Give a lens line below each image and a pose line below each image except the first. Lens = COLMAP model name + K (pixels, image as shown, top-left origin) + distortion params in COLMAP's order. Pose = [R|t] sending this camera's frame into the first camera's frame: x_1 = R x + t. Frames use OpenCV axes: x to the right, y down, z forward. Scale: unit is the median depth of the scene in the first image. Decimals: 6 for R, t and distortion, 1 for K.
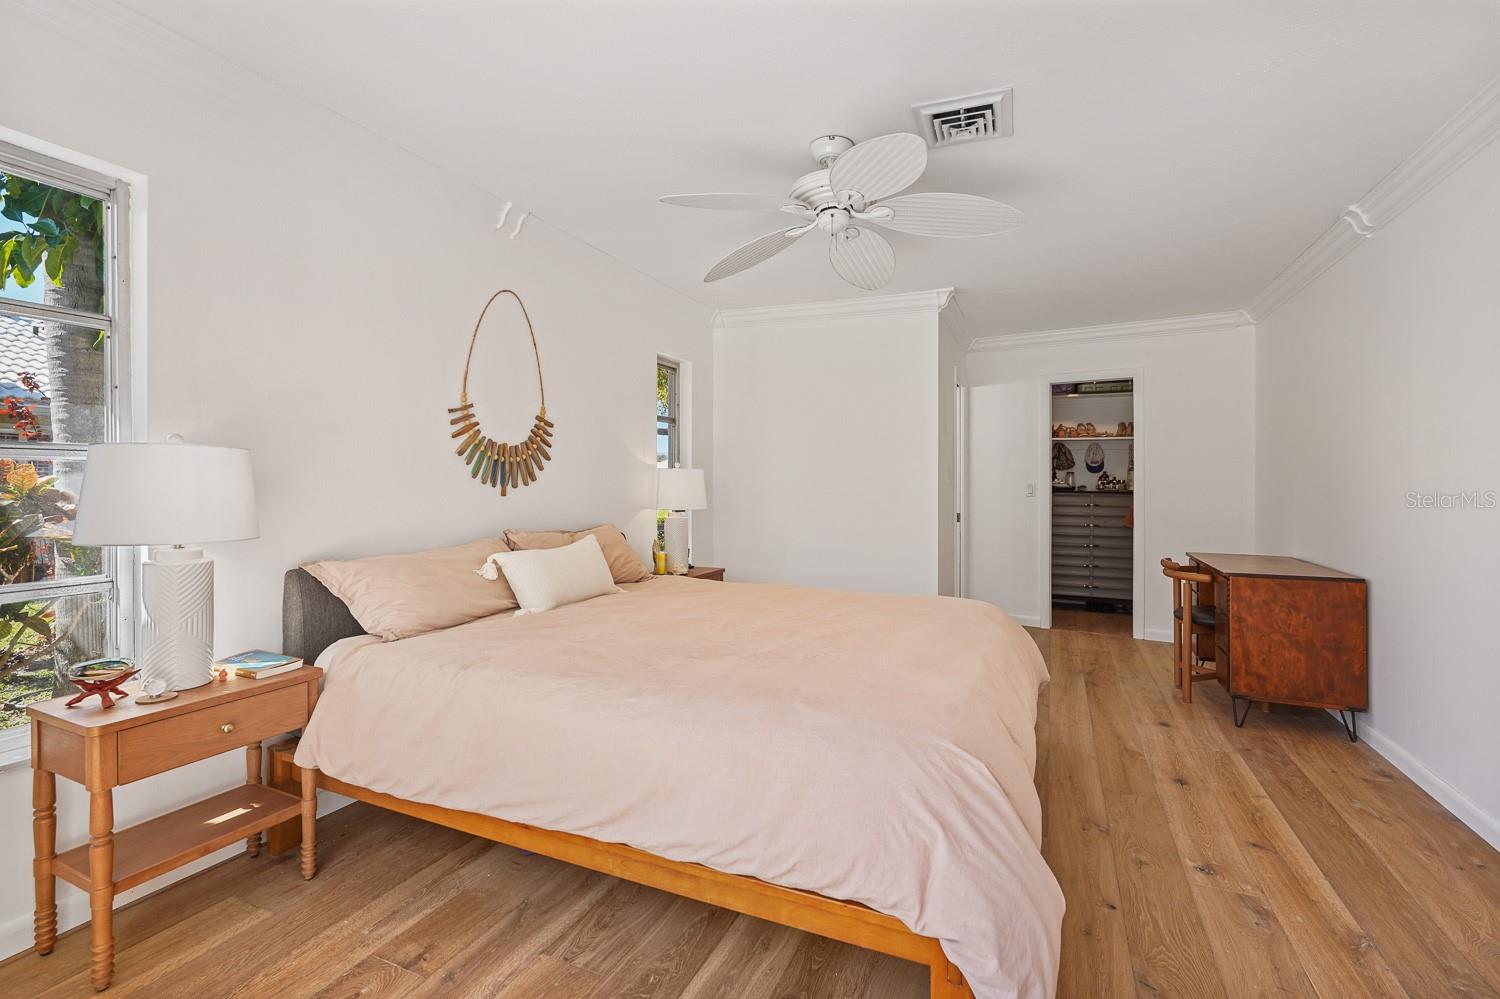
lens RADIAL K [[674.8, 0, 749.7], [0, 674.8, 473.2], [0, 0, 1]] dist [-0.026991, 0.011801]
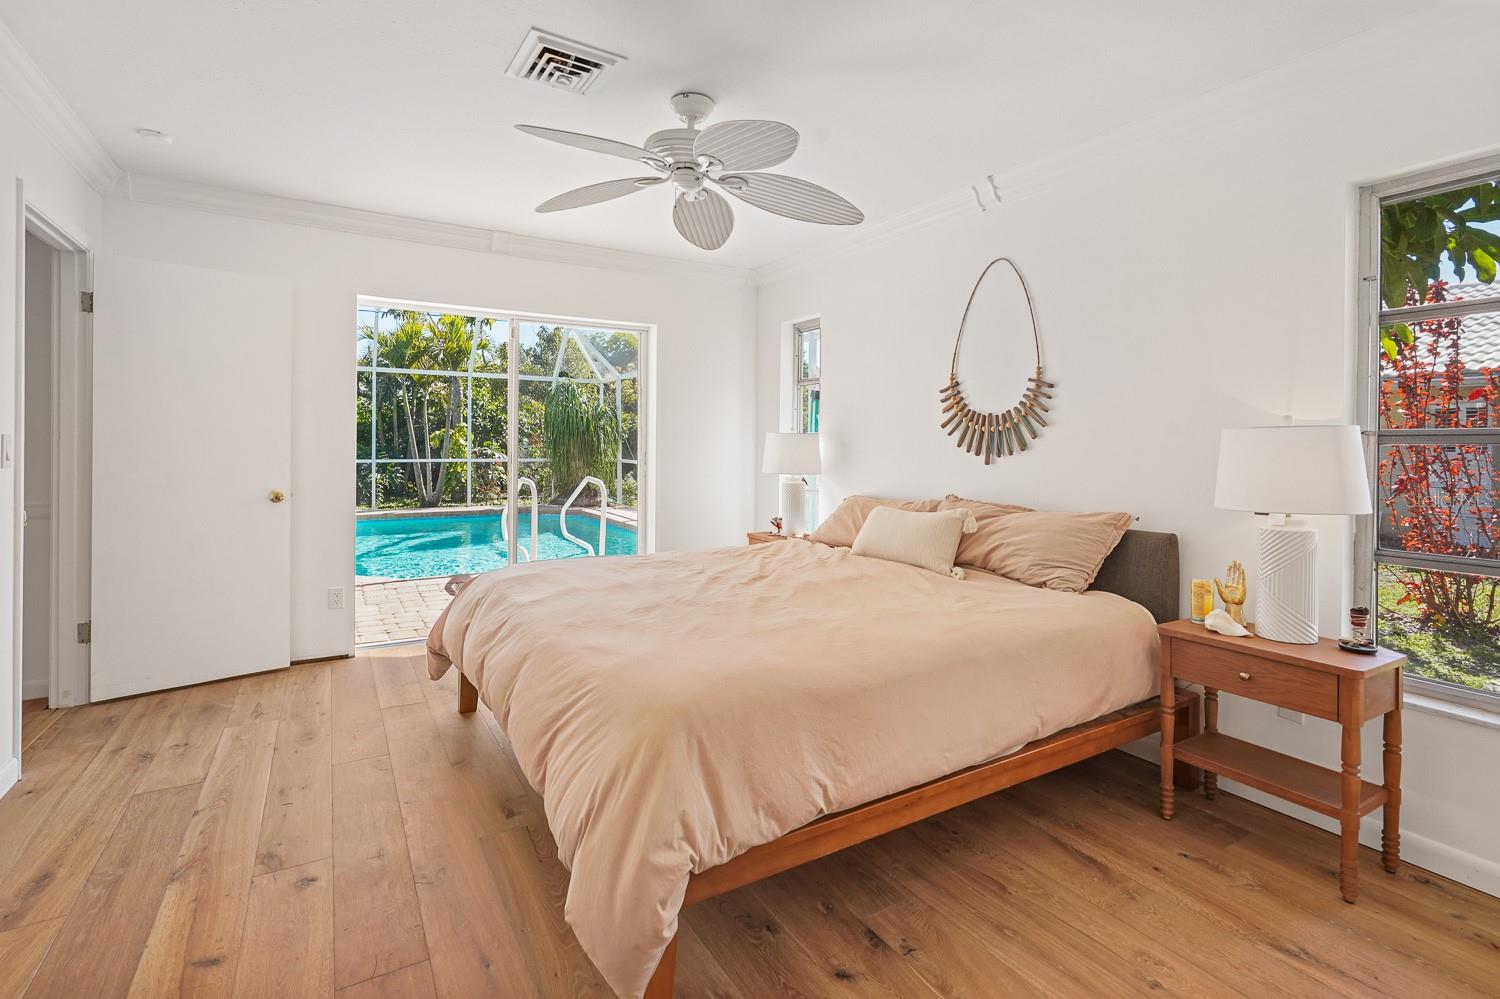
lens RADIAL K [[690.0, 0, 744.4], [0, 690.0, 451.7], [0, 0, 1]] dist [0.000352, 0.000141]
pose [[-0.571053, 0.001342, -0.820912, 0.734963], [0.002125, 0.999998, 0.000156, 0.013880], [0.820910, -0.001655, -0.571055, 1.332800]]
